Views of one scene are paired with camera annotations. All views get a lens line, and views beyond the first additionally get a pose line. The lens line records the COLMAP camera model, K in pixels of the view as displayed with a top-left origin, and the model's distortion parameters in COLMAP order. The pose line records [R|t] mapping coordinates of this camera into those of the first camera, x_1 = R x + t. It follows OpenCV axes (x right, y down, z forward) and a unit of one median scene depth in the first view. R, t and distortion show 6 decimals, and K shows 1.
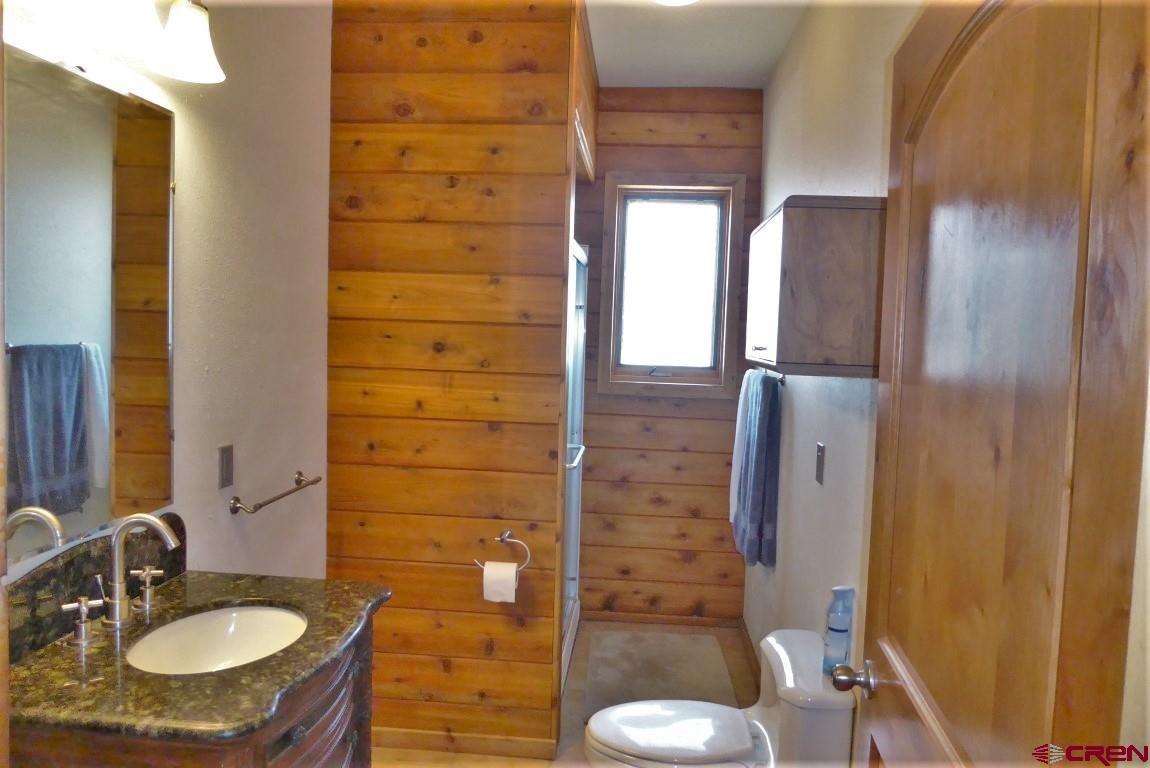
lens RADIAL K [[812.4, 0, 575.9], [0, 812.4, 382.5], [0, 0, 1]] dist [-0.032946, 0.001082]
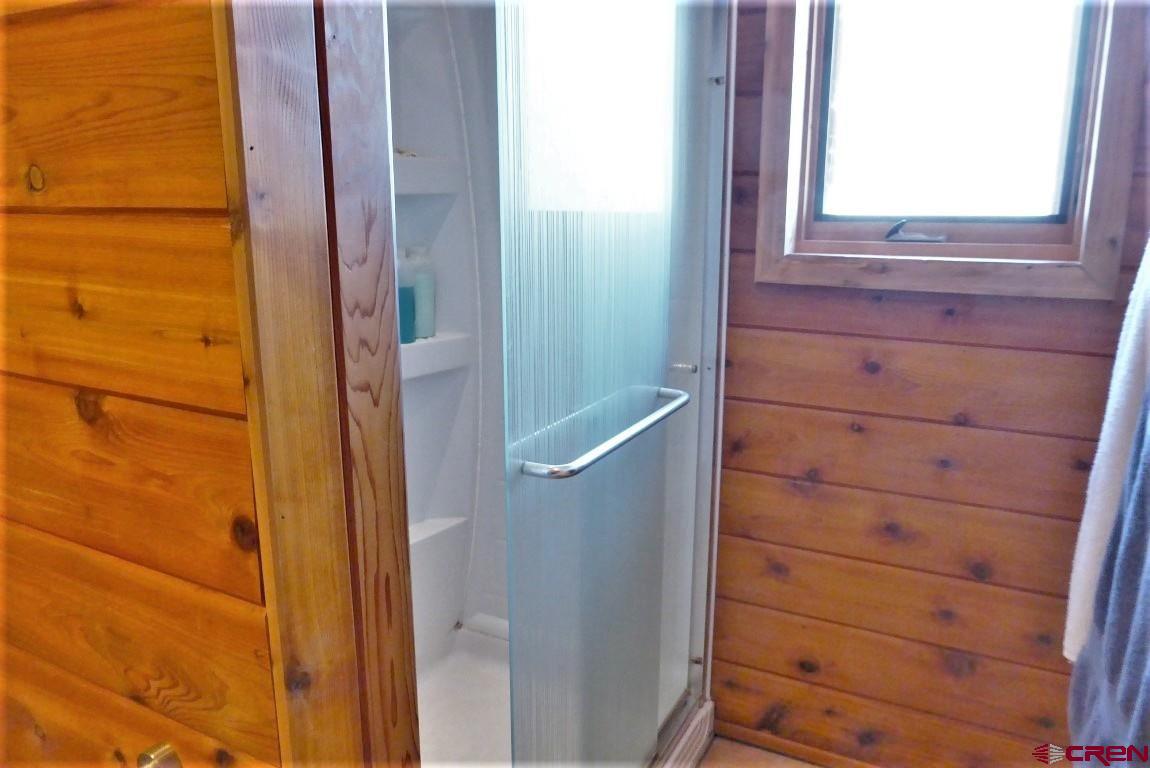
lens RADIAL K [[812.4, 0, 575.1], [0, 812.4, 384.5], [0, 0, 1]] dist [-0.032946, 0.001082]
pose [[0.921558, 0.054231, -0.384434, 0.109029], [0.002446, 0.989365, 0.145431, 0.004495], [0.388233, -0.134963, 0.911625, 0.553255]]
